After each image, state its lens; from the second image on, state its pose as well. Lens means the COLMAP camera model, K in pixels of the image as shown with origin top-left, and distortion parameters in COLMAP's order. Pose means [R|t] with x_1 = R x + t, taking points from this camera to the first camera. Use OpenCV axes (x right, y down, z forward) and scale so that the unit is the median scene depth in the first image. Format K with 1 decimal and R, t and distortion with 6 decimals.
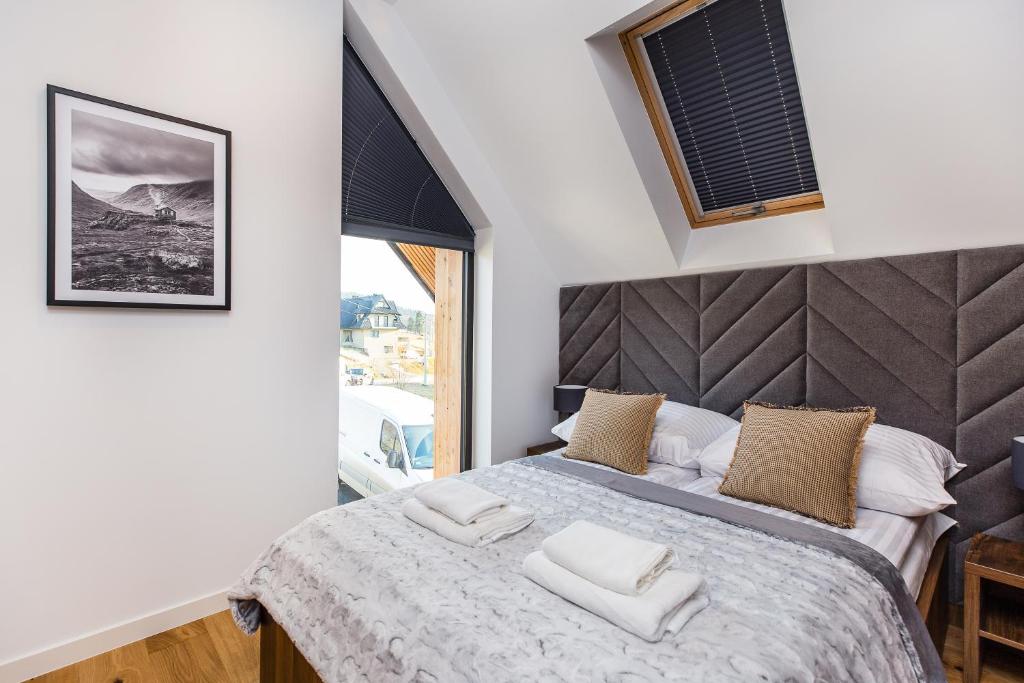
lens RADIAL K [[460.5, 0, 501.7], [0, 460.5, 336.7], [0, 0, 1]] dist [0.006371, -0.000884]
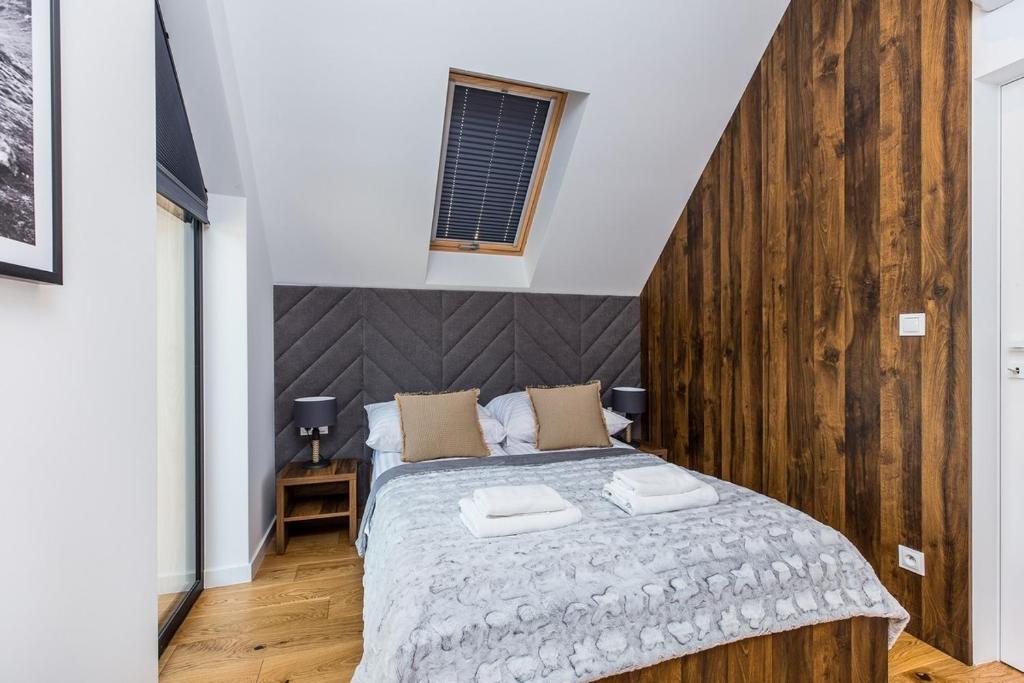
lens RADIAL K [[460.5, 0, 503.7], [0, 460.5, 341.8], [0, 0, 1]] dist [0.006371, -0.000884]
pose [[0.437861, -0.007094, 0.899015, -0.763000], [0.008541, 0.999957, 0.003731, -0.002866], [-0.899002, 0.006045, 0.437903, 0.427614]]
